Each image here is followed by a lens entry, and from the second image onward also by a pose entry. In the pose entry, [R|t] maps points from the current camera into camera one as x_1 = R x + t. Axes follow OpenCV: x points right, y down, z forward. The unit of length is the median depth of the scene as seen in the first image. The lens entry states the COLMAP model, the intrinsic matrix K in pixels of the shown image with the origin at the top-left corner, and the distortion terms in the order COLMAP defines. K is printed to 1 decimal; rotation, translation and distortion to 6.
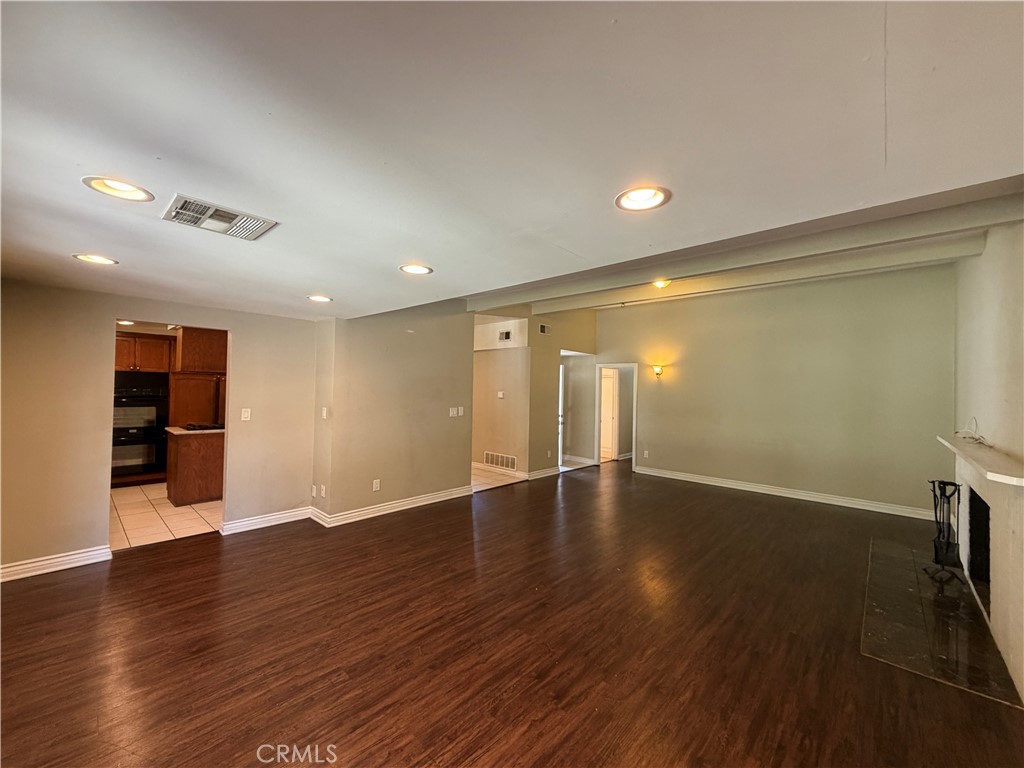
lens RADIAL K [[408.3, 0, 511.0], [0, 408.3, 383.2], [0, 0, 1]] dist [0.002872, -0.000739]
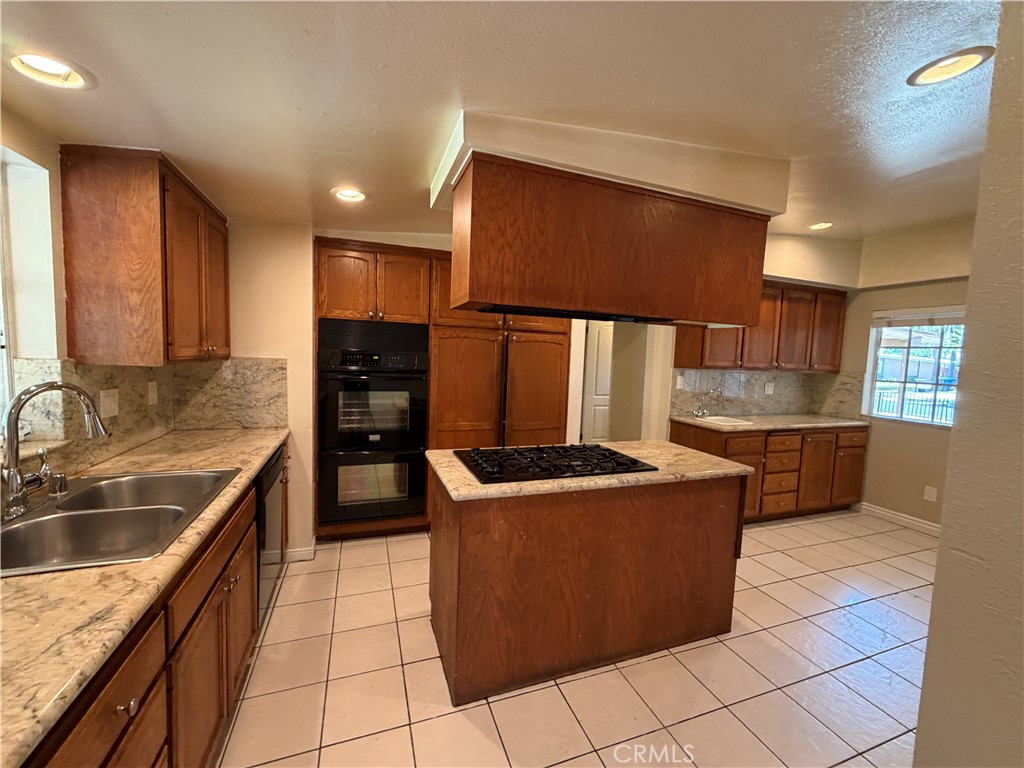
lens RADIAL K [[408.3, 0, 511.2], [0, 408.3, 383.4], [0, 0, 1]] dist [0.002872, -0.000739]
pose [[0.889454, 0.047235, -0.454577, -0.518951], [-0.011402, 0.996629, 0.081250, 0.005174], [0.456882, -0.067085, 0.886994, 0.601441]]
